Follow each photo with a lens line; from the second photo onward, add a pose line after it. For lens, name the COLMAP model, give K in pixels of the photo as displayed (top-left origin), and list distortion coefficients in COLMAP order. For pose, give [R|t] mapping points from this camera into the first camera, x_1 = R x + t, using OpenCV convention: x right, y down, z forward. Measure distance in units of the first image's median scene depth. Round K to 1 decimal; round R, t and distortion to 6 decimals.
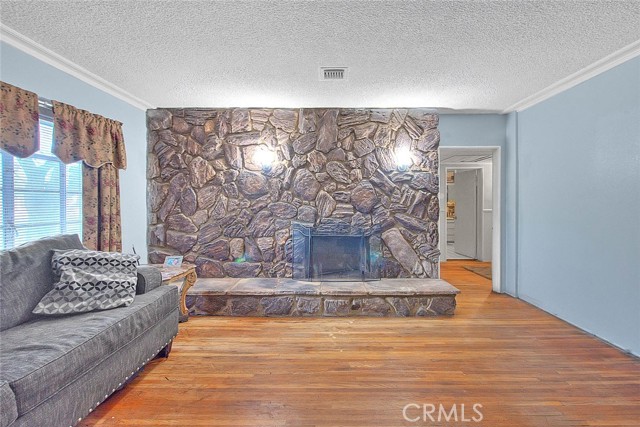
lens RADIAL K [[267.6, 0, 315.3], [0, 267.6, 203.2], [0, 0, 1]] dist [-0.001201, -0.001370]
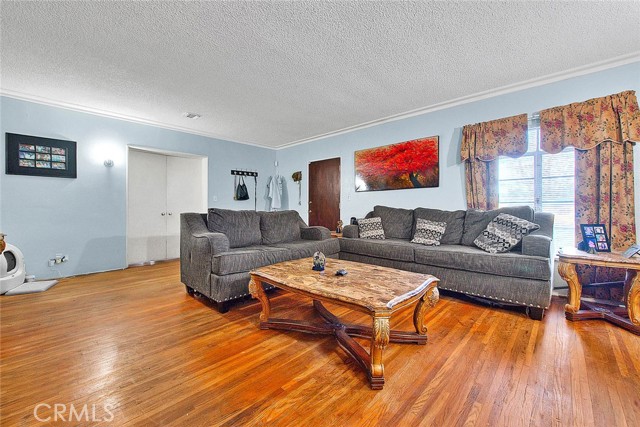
lens RADIAL K [[267.6, 0, 316.0], [0, 267.6, 212.0], [0, 0, 1]] dist [-0.001201, -0.001370]
pose [[-0.672949, 0.013470, -0.739567, 0.537843], [-0.003112, 0.999774, 0.021040, 0.074039], [0.739683, 0.016460, -0.672754, 0.689960]]
